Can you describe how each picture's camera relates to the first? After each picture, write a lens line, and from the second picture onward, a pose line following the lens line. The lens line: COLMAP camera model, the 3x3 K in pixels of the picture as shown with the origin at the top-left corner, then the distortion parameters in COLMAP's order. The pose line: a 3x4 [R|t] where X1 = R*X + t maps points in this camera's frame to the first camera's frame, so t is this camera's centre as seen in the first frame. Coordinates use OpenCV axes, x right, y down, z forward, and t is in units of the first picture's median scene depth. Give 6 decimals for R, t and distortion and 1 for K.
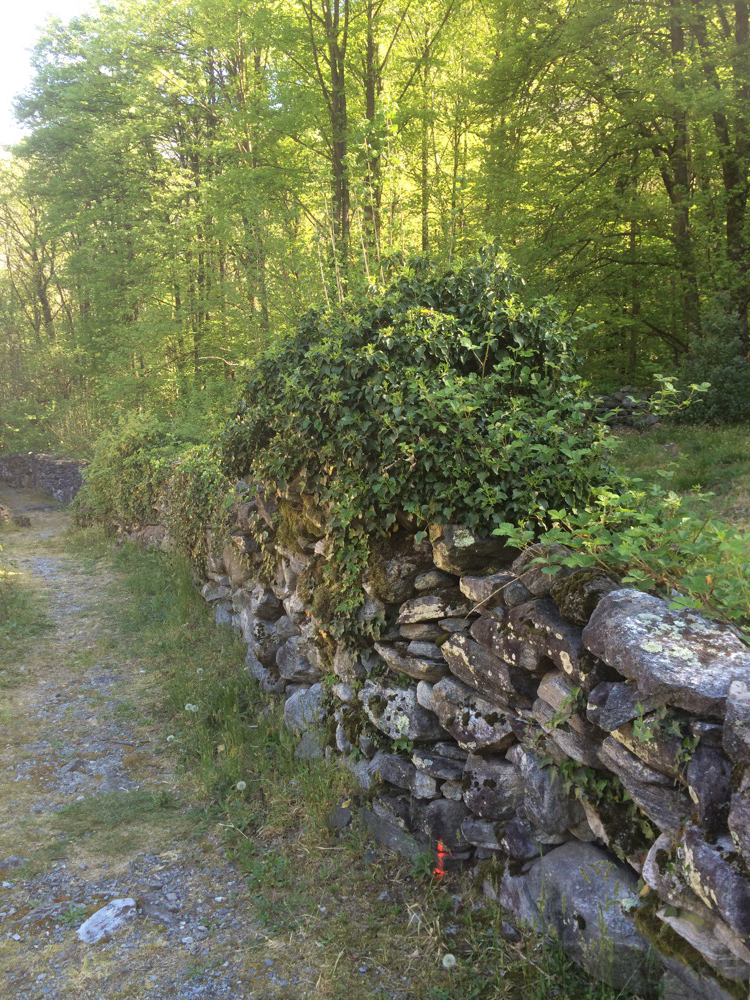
lens RADIAL K [[874.3, 0, 377.6], [0, 874.3, 498.0], [0, 0, 1]] dist [0.047475, -0.021455]
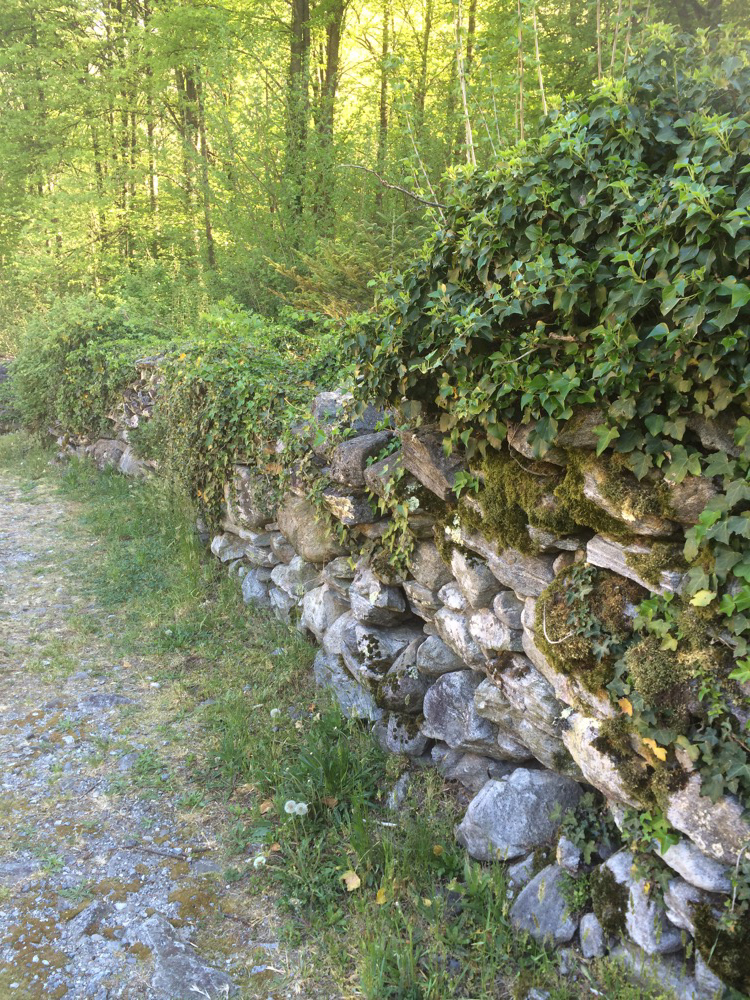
lens RADIAL K [[874.3, 0, 372.6], [0, 874.3, 502.4], [0, 0, 1]] dist [0.047475, -0.021455]
pose [[0.995771, 0.016781, 0.090329, -0.146080], [-0.027146, 0.993020, 0.114779, -0.016771], [-0.087772, -0.116746, 0.989276, 0.305841]]
